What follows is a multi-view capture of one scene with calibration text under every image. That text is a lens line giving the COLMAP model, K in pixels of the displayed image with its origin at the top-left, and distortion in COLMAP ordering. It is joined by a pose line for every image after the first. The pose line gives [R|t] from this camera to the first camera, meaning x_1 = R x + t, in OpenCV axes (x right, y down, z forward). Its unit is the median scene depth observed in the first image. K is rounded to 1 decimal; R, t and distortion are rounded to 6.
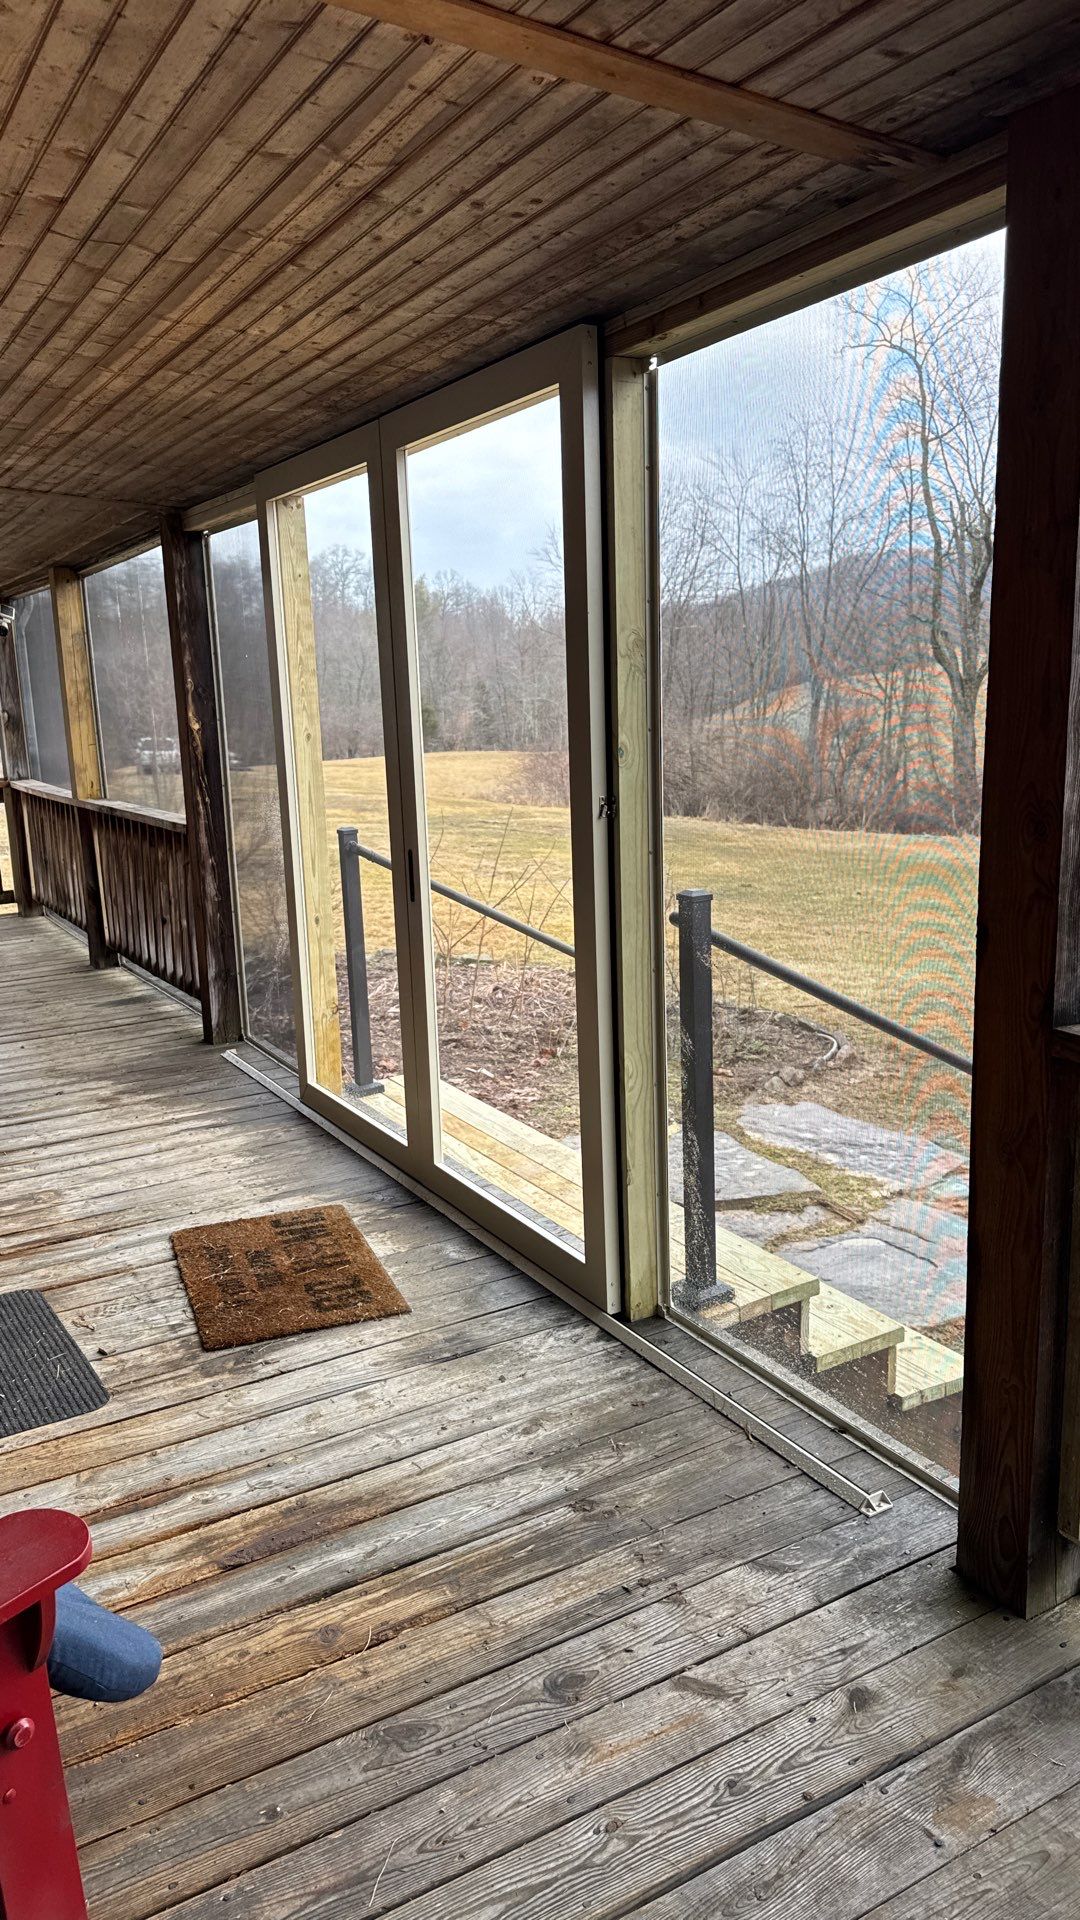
lens RADIAL K [[1317.8, 0, 540.0], [0, 1317.8, 960.0], [0, 0, 1]] dist [0.087765, -0.106478]
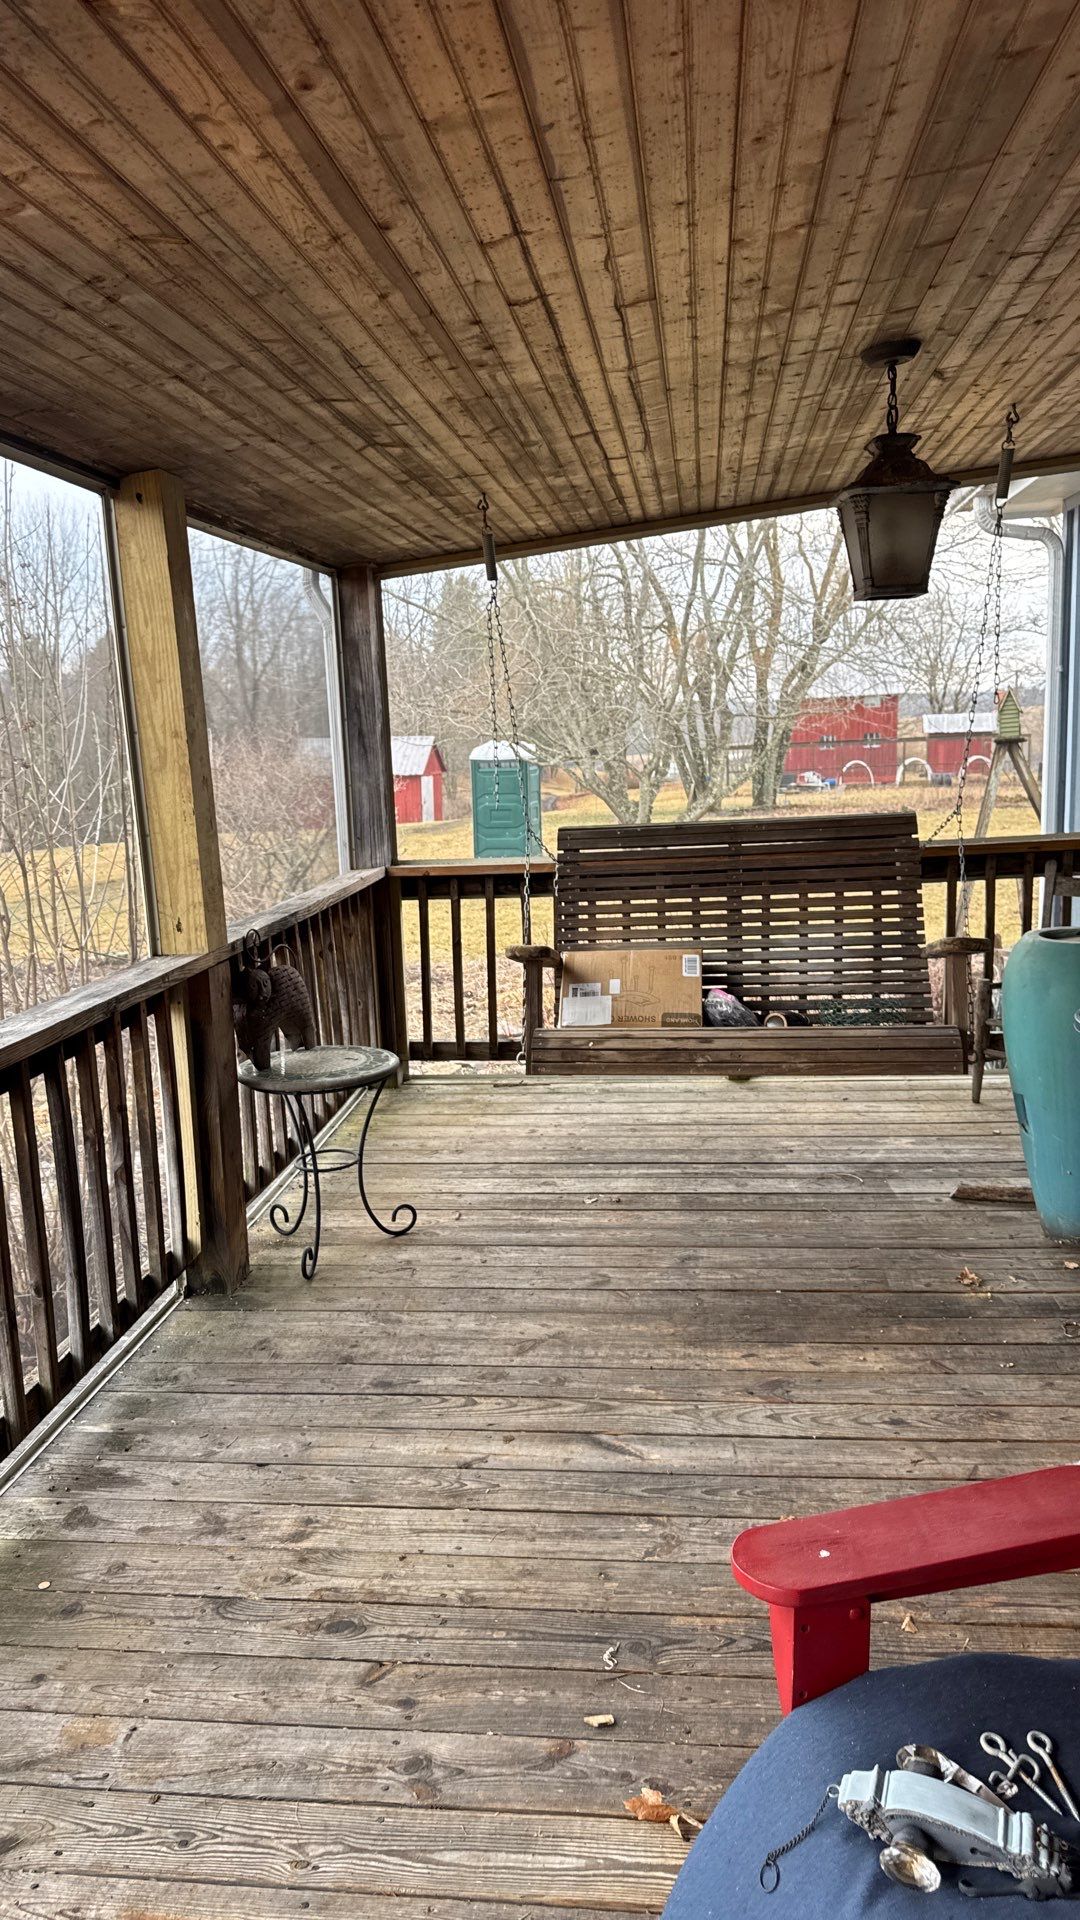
lens RADIAL K [[1317.8, 0, 540.0], [0, 1317.8, 960.0], [0, 0, 1]] dist [0.087765, -0.106478]
pose [[-0.793101, -0.049973, 0.607036, -0.524082], [0.177373, 0.934485, 0.308669, -0.228317], [-0.582691, 0.352477, -0.732278, 1.066214]]
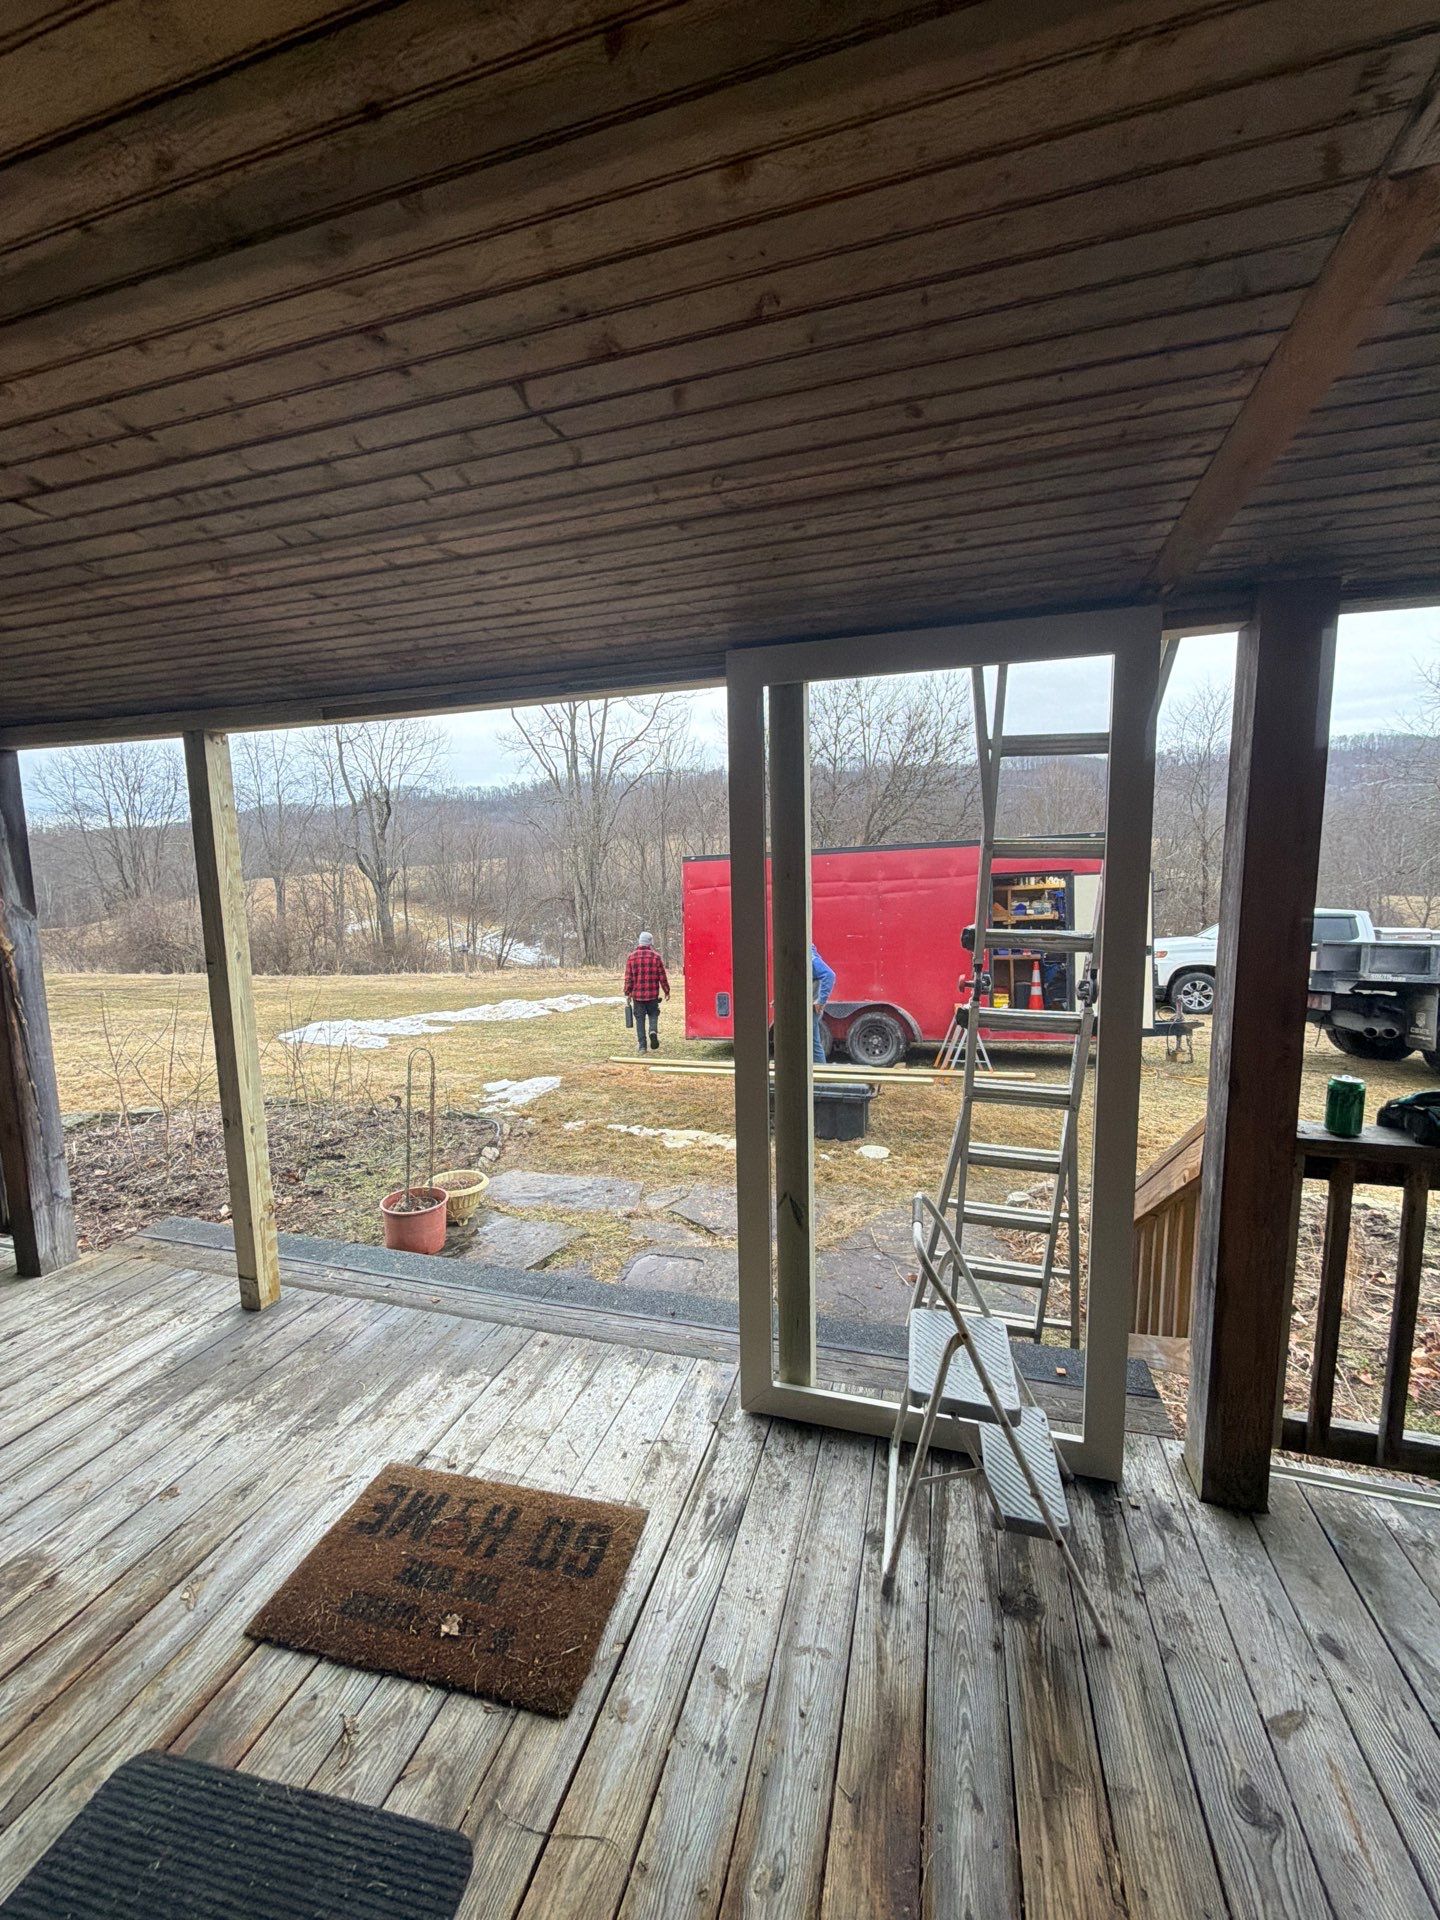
lens RADIAL K [[749.2, 0, 719.9], [0, 749.2, 963.2], [0, 0, 1]] dist [-0.000720, 0.000067]
pose [[0.736445, -0.067861, 0.673085, -0.602088], [0.133855, 0.989902, -0.046653, -0.173140], [-0.663123, 0.124453, 0.738092, 0.645702]]
